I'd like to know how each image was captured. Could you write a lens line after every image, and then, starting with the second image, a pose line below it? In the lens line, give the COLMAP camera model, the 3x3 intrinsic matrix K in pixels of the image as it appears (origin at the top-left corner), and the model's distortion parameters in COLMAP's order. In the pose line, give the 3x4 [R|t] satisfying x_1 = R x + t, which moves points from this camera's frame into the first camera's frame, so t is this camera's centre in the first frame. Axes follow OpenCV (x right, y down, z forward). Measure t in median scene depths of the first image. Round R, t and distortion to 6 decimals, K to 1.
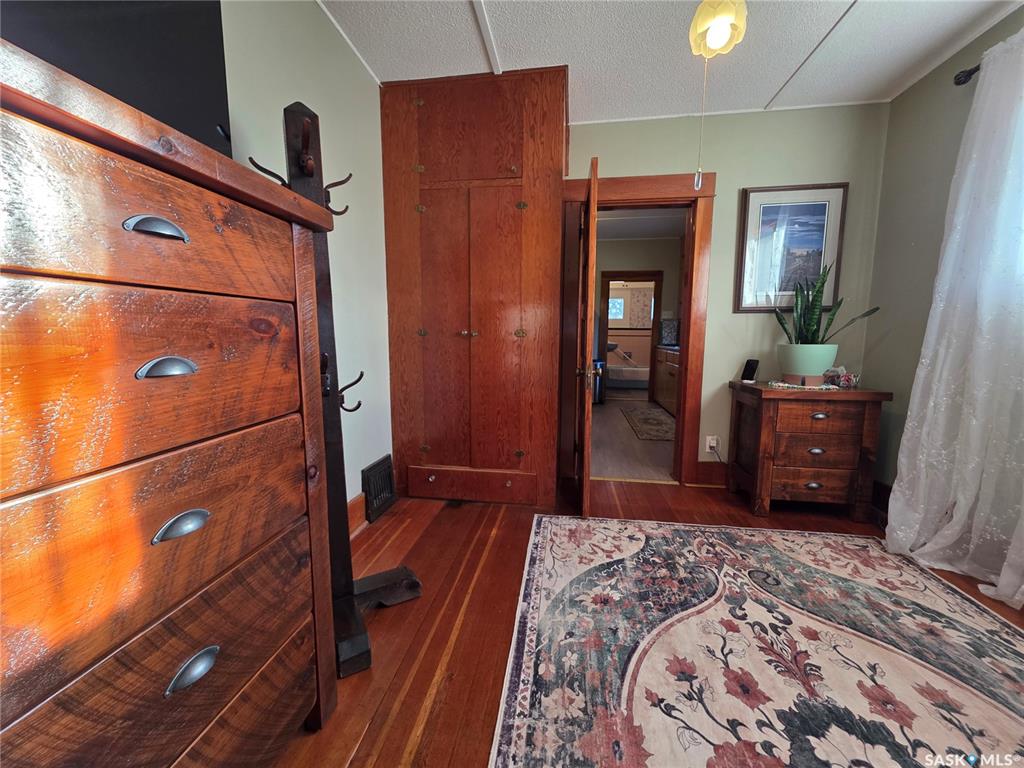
lens RADIAL K [[412.1, 0, 511.5], [0, 412.1, 382.3], [0, 0, 1]] dist [0.002922, 0.000659]
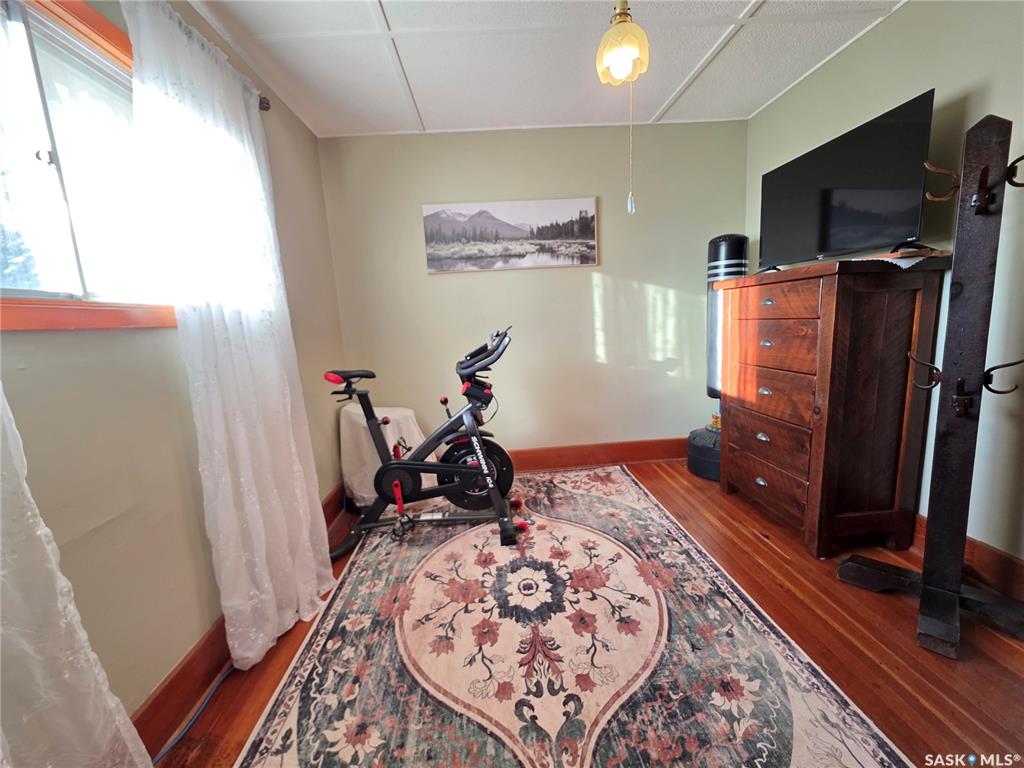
lens RADIAL K [[412.1, 0, 513.8], [0, 412.1, 384.4], [0, 0, 1]] dist [0.002922, 0.000659]
pose [[-0.977093, 0.082353, -0.196232, 0.911229], [0.026808, 0.962374, 0.270401, -0.329263], [0.211117, 0.258947, -0.942537, 1.869417]]
